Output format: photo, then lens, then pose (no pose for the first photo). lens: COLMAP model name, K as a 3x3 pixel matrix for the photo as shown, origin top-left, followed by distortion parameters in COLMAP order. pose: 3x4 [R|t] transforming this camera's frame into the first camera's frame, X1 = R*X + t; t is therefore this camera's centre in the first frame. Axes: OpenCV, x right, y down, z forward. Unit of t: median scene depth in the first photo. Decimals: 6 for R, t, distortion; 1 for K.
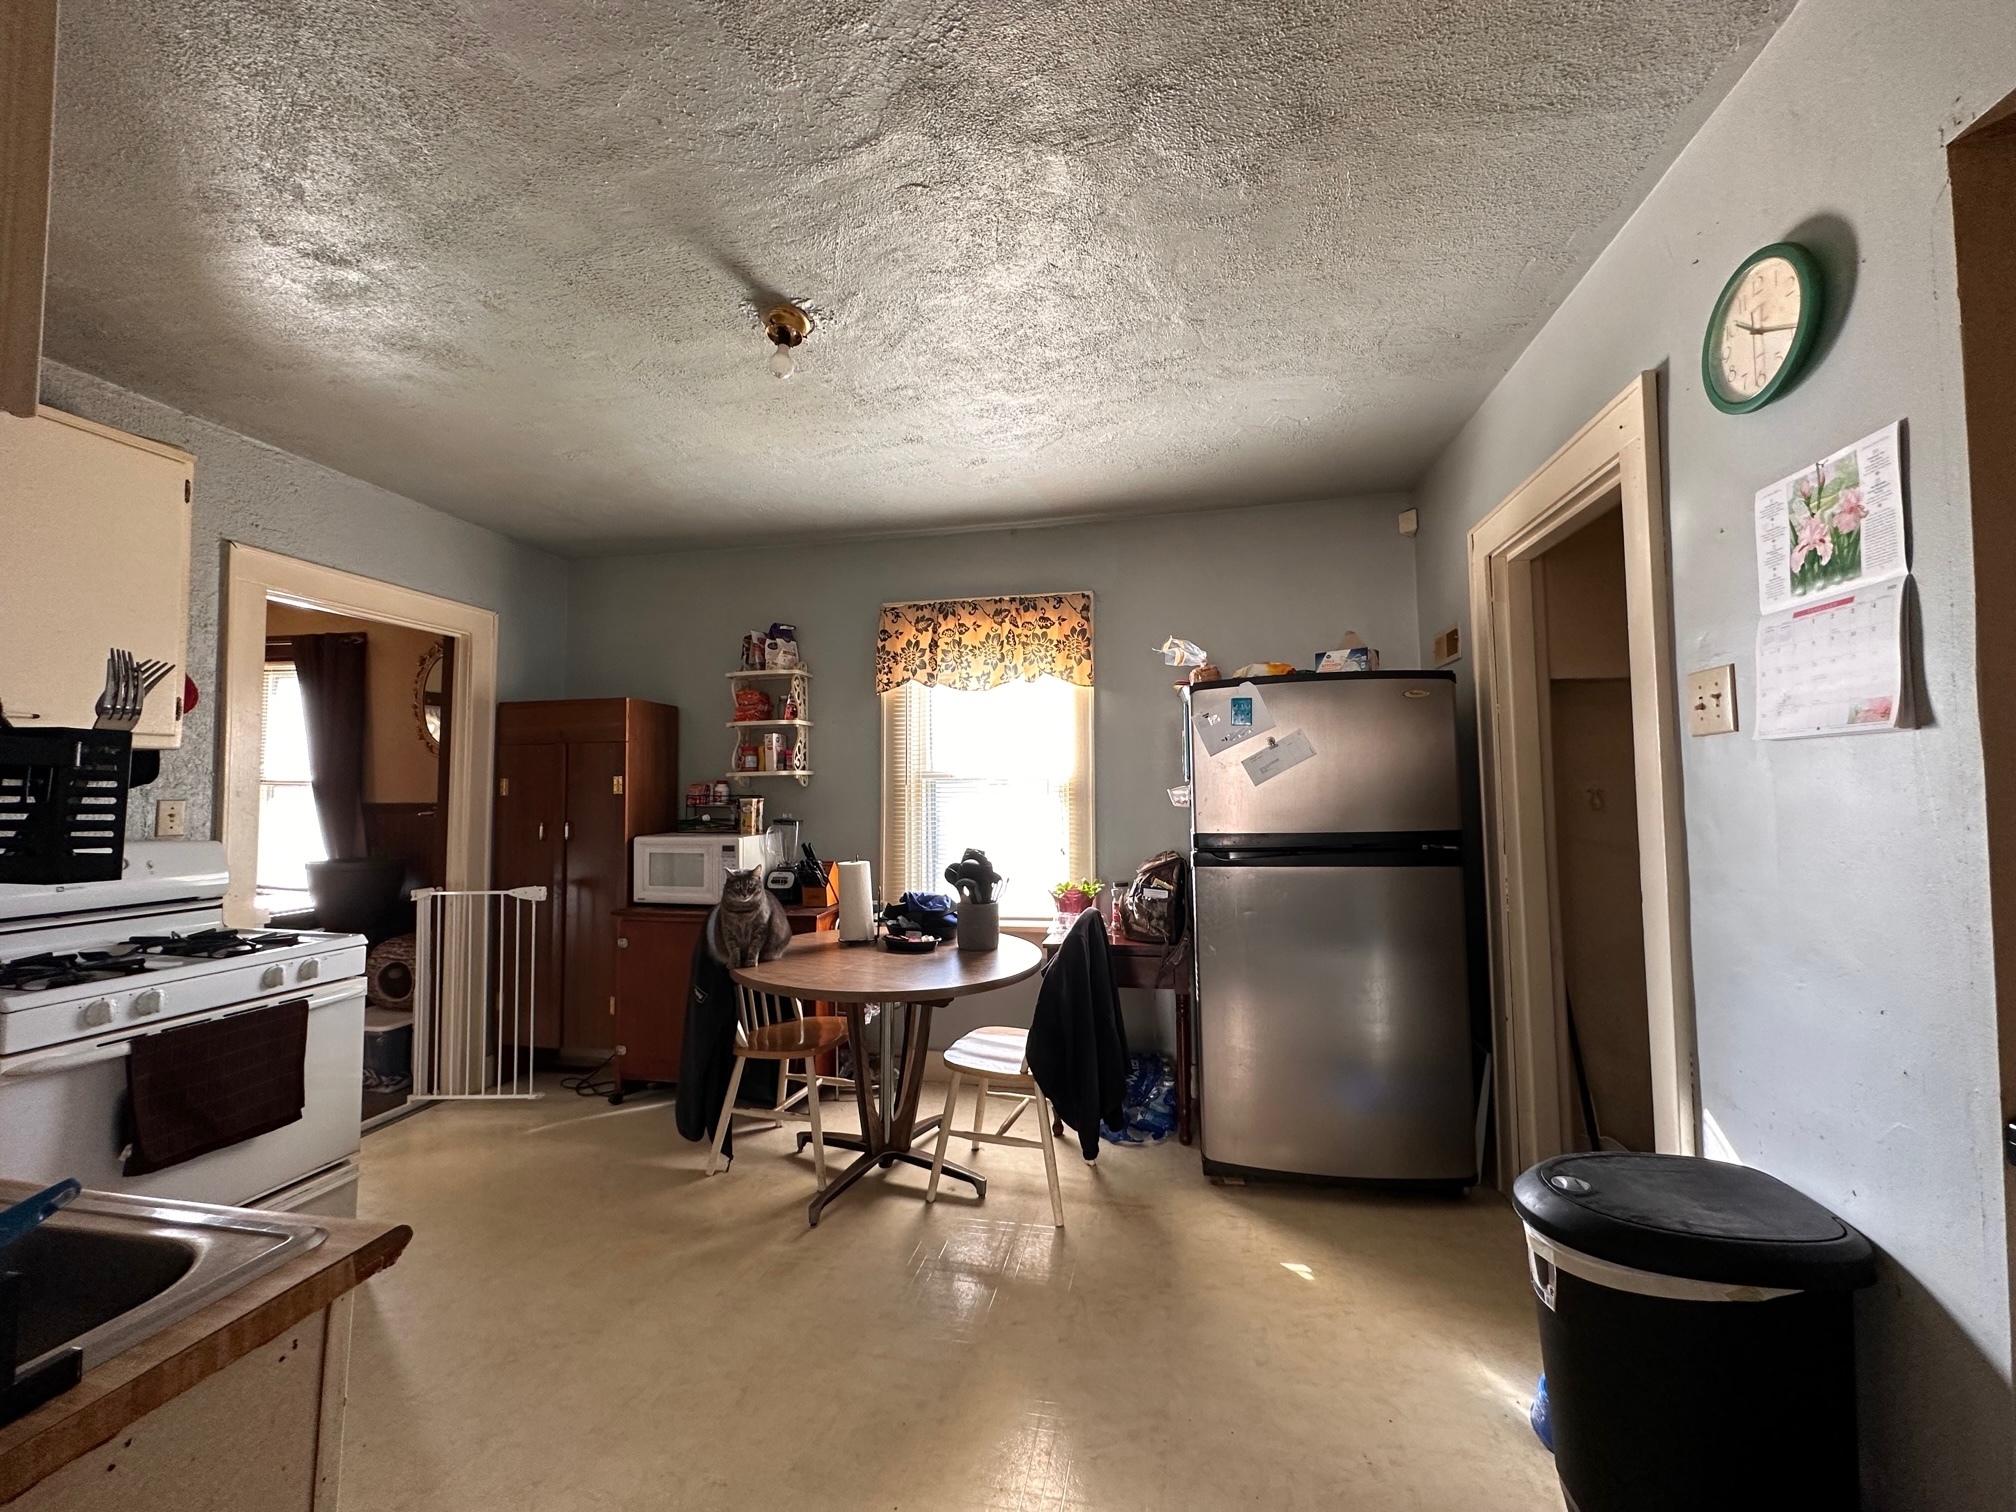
lens RADIAL K [[801.4, 0, 1000.0], [0, 801.4, 752.8], [0, 0, 1]] dist [-0.003459, 0.000333]
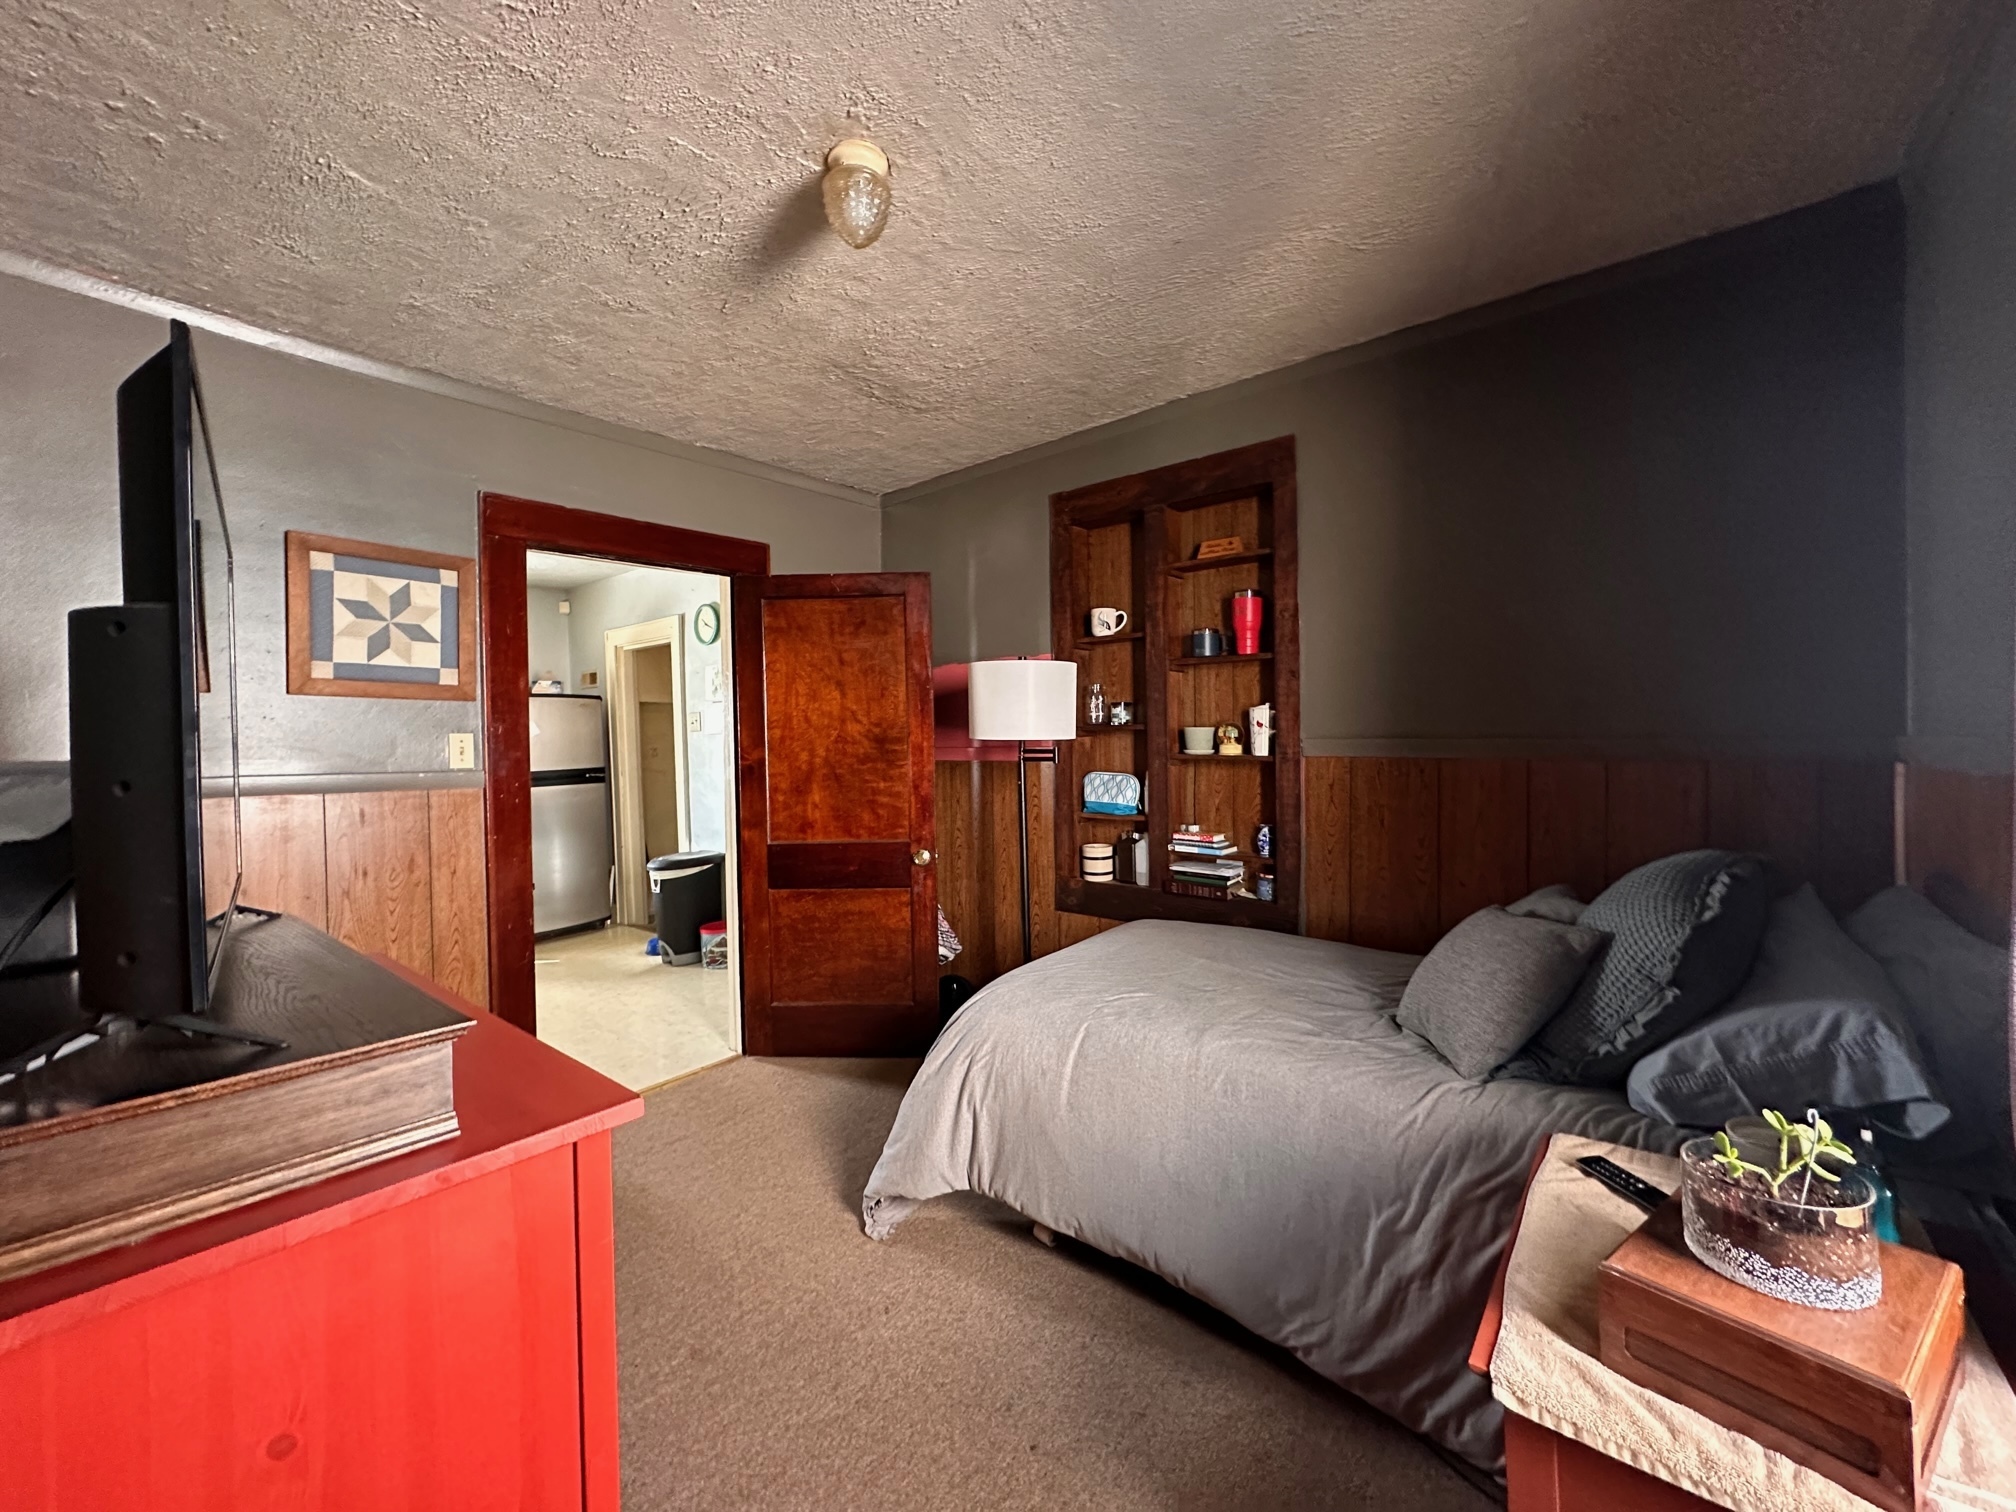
lens RADIAL K [[801.4, 0, 1010.3], [0, 801.4, 752.5], [0, 0, 1]] dist [-0.003459, 0.000333]
pose [[0.445783, -0.015423, 0.895008, -0.952870], [-0.026763, 0.999175, 0.030548, -0.044336], [-0.894741, -0.037571, 0.445002, -1.052315]]
